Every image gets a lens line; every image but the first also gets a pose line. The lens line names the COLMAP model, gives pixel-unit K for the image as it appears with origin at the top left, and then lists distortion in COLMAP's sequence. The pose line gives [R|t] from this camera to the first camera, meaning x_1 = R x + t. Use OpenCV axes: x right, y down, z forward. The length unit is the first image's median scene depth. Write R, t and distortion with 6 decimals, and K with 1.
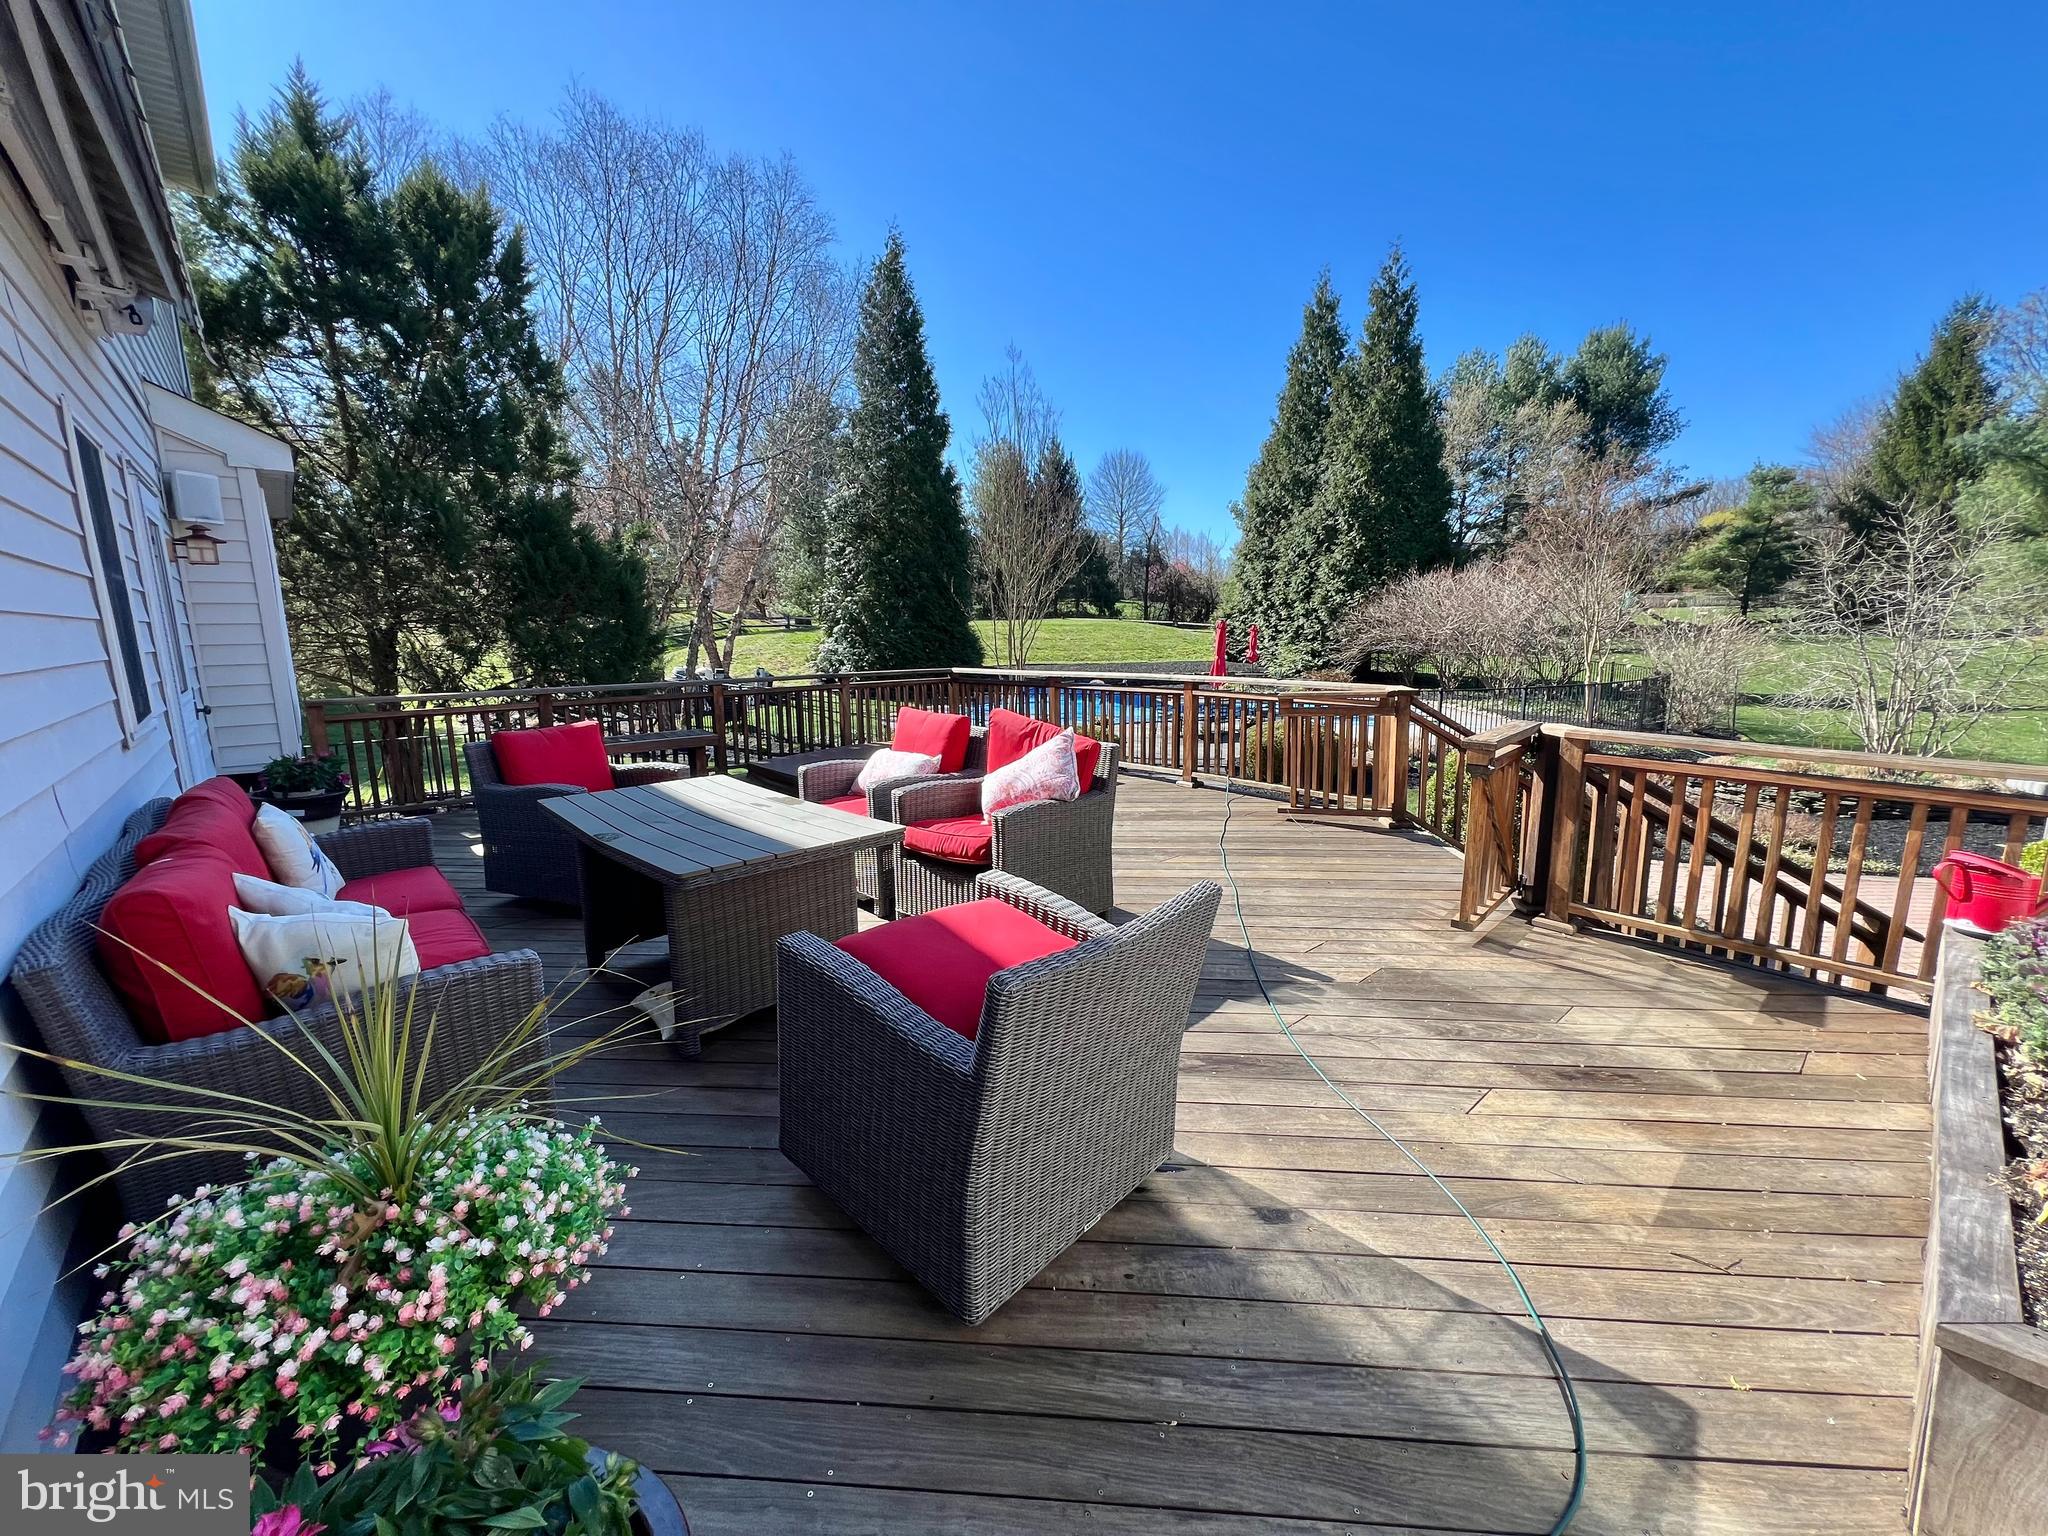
lens RADIAL K [[817.9, 0, 1024.0], [0, 817.9, 768.0], [0, 0, 1]] dist [-0.002665, -0.000103]
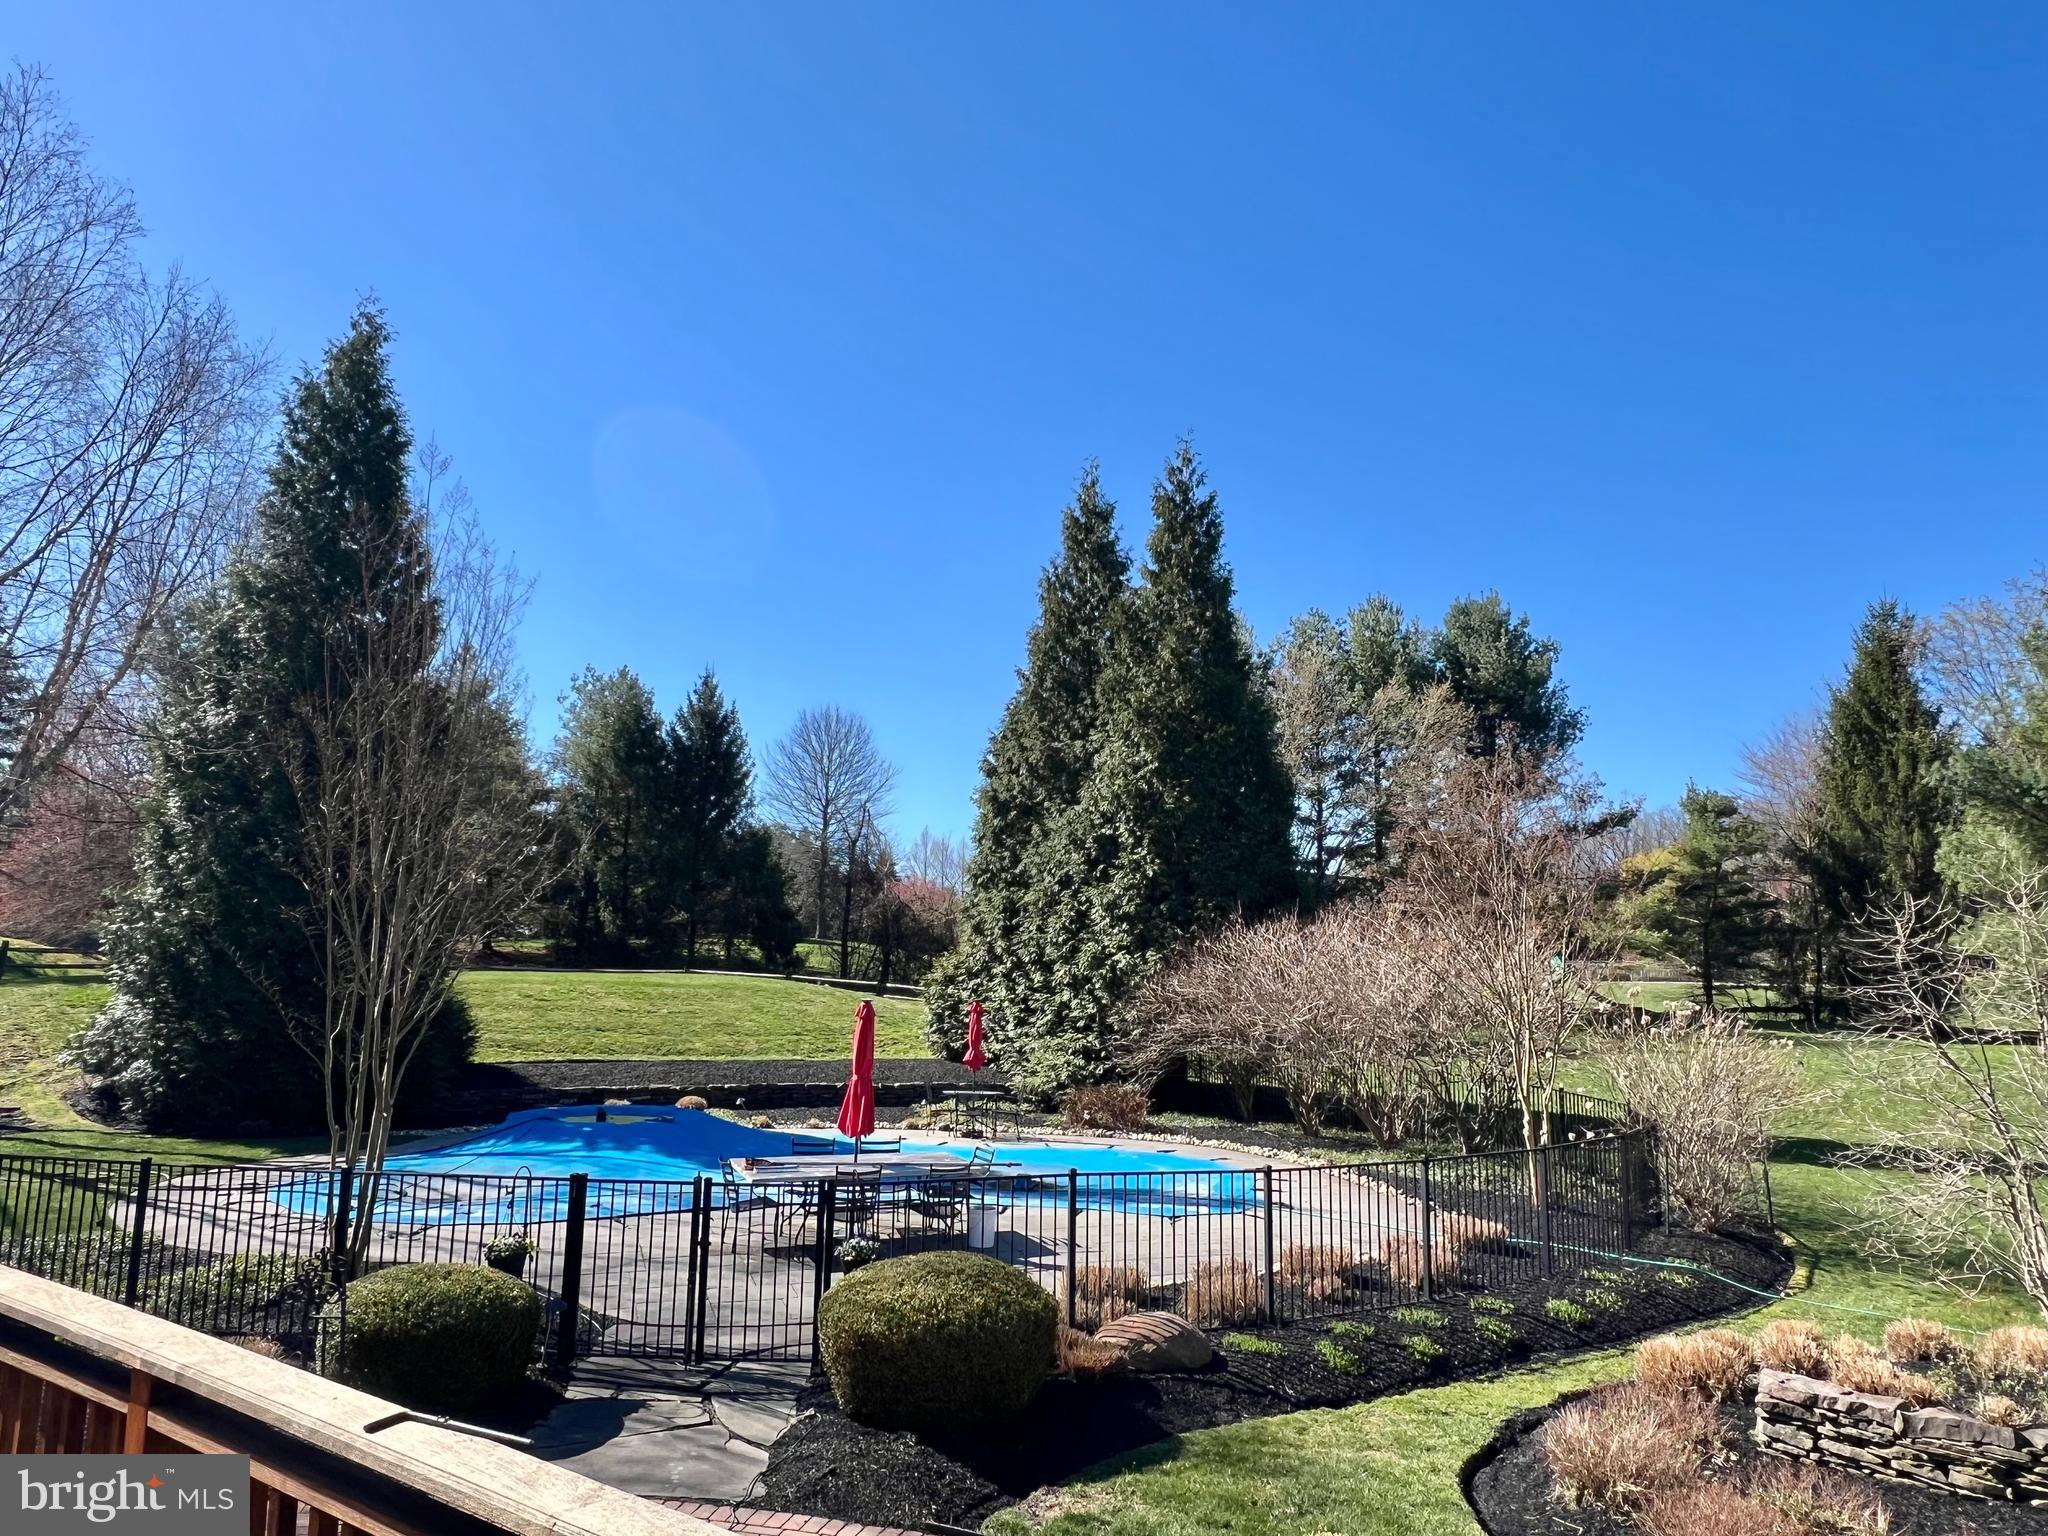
lens RADIAL K [[1271.7, 0, 1024.0], [0, 1271.7, 768.0], [0, 0, 1]] dist [-0.006243, -0.002516]
pose [[0.970461, 0.070670, 0.230675, 0.091989], [0.008318, 0.945766, -0.324741, -0.040427], [-0.241114, 0.317067, 0.917242, 0.138677]]
